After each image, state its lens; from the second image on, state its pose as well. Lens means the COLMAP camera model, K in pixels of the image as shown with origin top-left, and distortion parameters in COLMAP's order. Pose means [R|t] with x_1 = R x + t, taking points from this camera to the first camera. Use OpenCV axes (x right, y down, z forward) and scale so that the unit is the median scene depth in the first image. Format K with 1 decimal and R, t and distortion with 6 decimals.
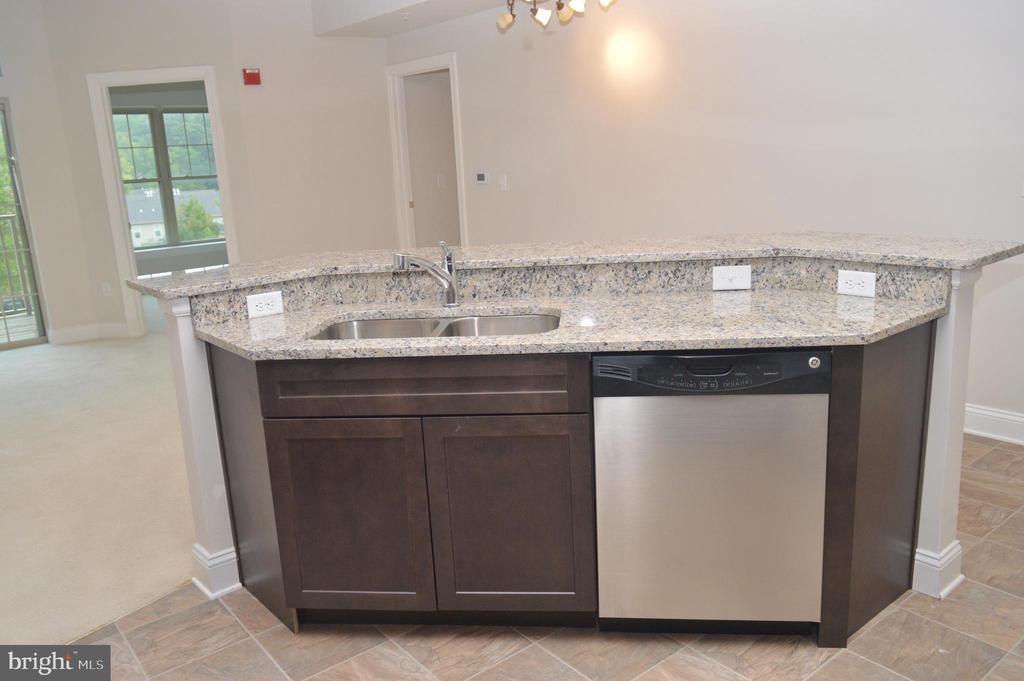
lens RADIAL K [[807.1, 0, 512.7], [0, 807.1, 338.2], [0, 0, 1]] dist [-0.023802, 0.018857]
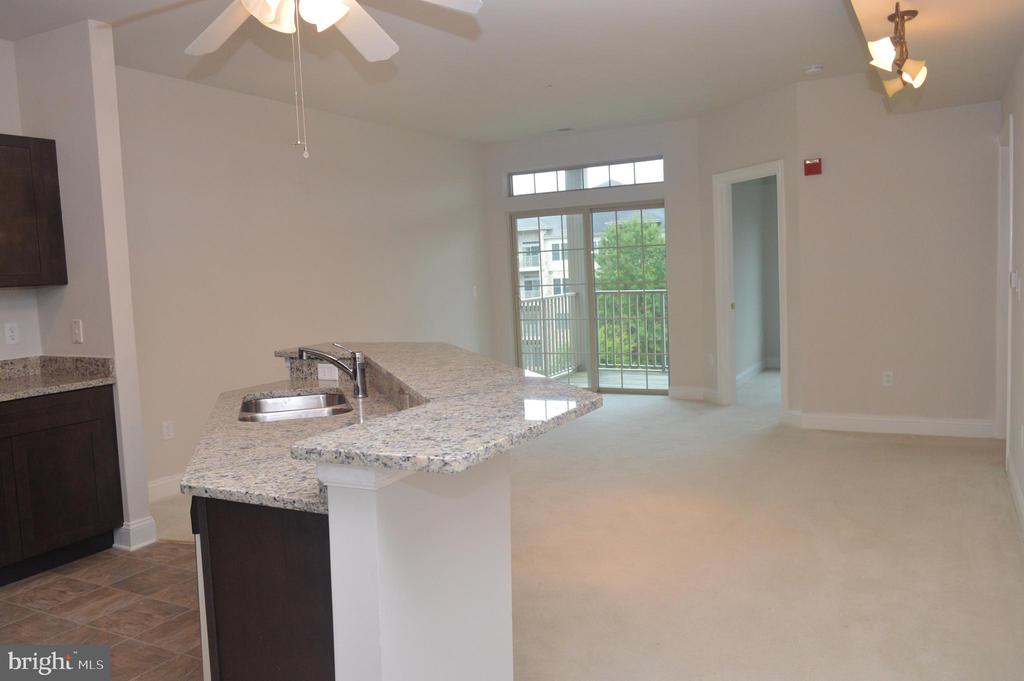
lens RADIAL K [[807.1, 0, 513.7], [0, 807.1, 341.7], [0, 0, 1]] dist [-0.023802, 0.018857]
pose [[0.380424, 0.106120, -0.918703, 1.151286], [-0.176062, 0.983537, 0.040704, -0.215064], [0.907898, 0.146263, 0.392845, 0.744519]]
